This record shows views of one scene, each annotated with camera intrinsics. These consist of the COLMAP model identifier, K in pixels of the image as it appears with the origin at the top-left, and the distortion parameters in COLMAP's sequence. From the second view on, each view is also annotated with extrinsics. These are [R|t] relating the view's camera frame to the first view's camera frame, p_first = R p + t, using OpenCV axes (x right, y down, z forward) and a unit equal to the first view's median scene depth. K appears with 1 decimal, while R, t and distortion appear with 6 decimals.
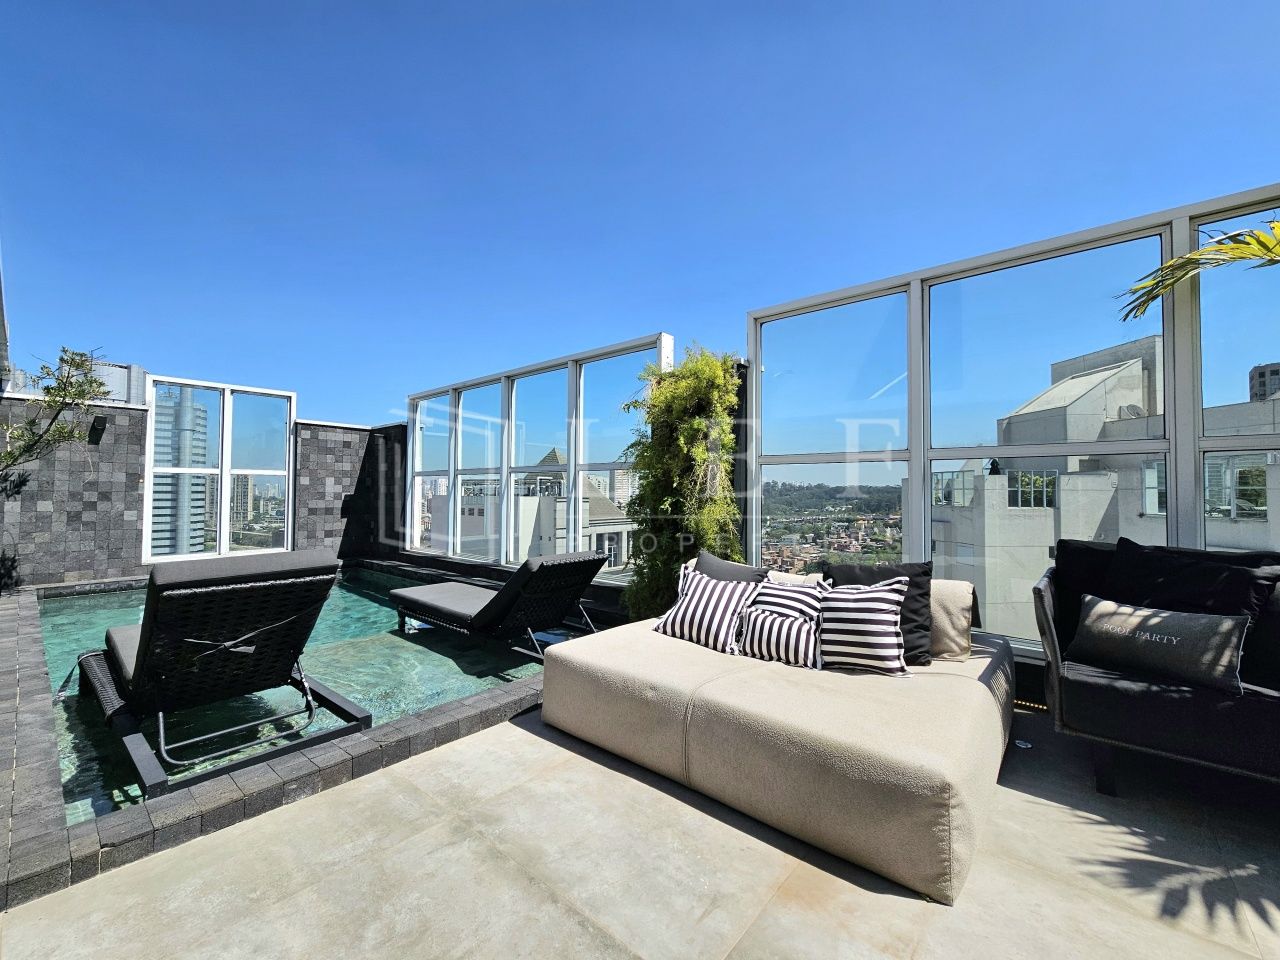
lens RADIAL K [[528.0, 0, 652.3], [0, 528.0, 481.1], [0, 0, 1]] dist [-0.001540, -0.000887]
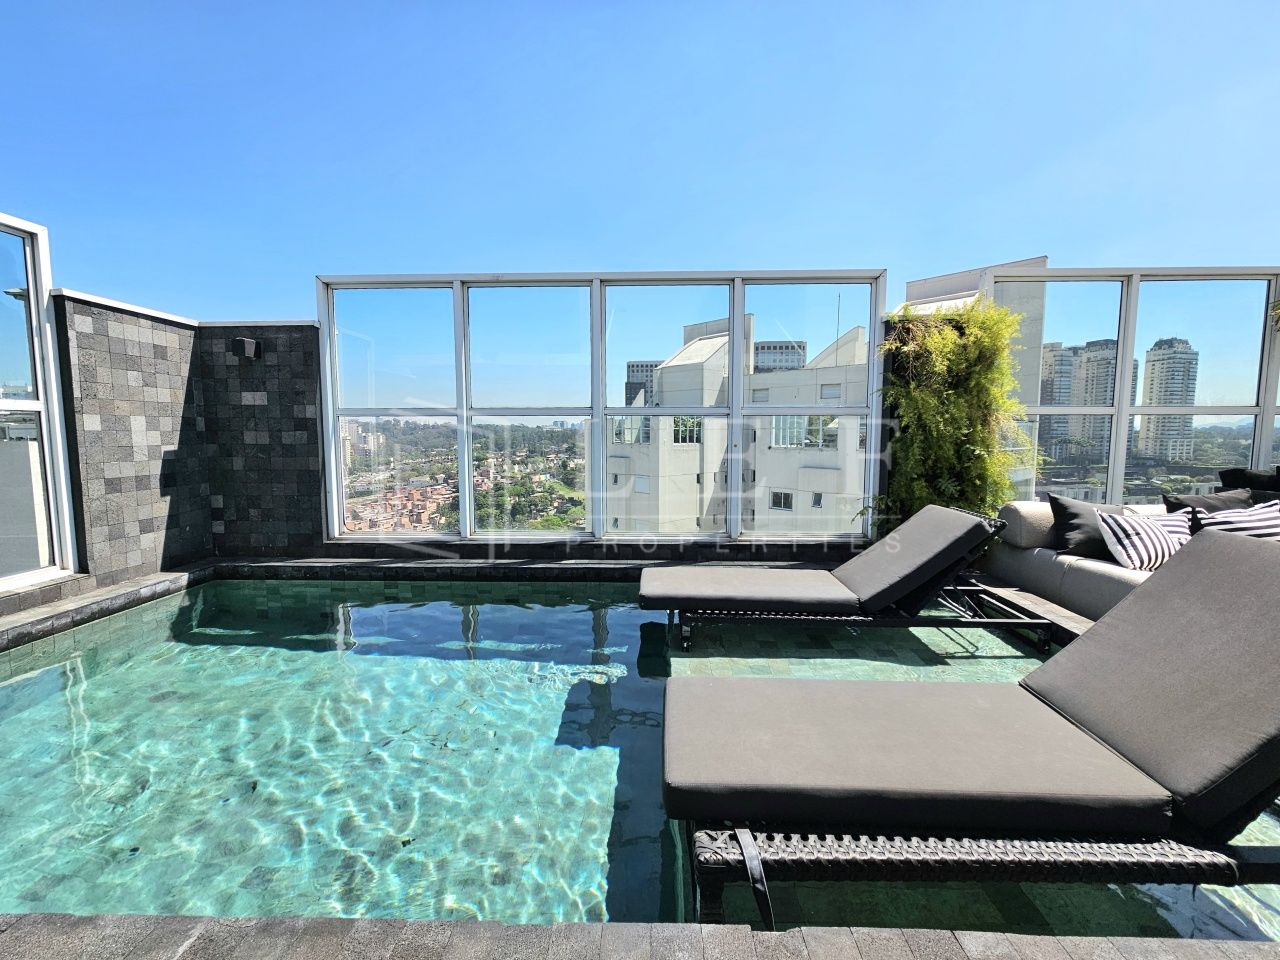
lens RADIAL K [[528.0, 0, 643.9], [0, 528.0, 475.7], [0, 0, 1]] dist [-0.001540, -0.000887]
pose [[0.782018, -0.057353, 0.620611, -0.542372], [-0.007596, 0.994806, 0.101506, -0.005153], [-0.623210, -0.084094, 0.777520, 0.298909]]
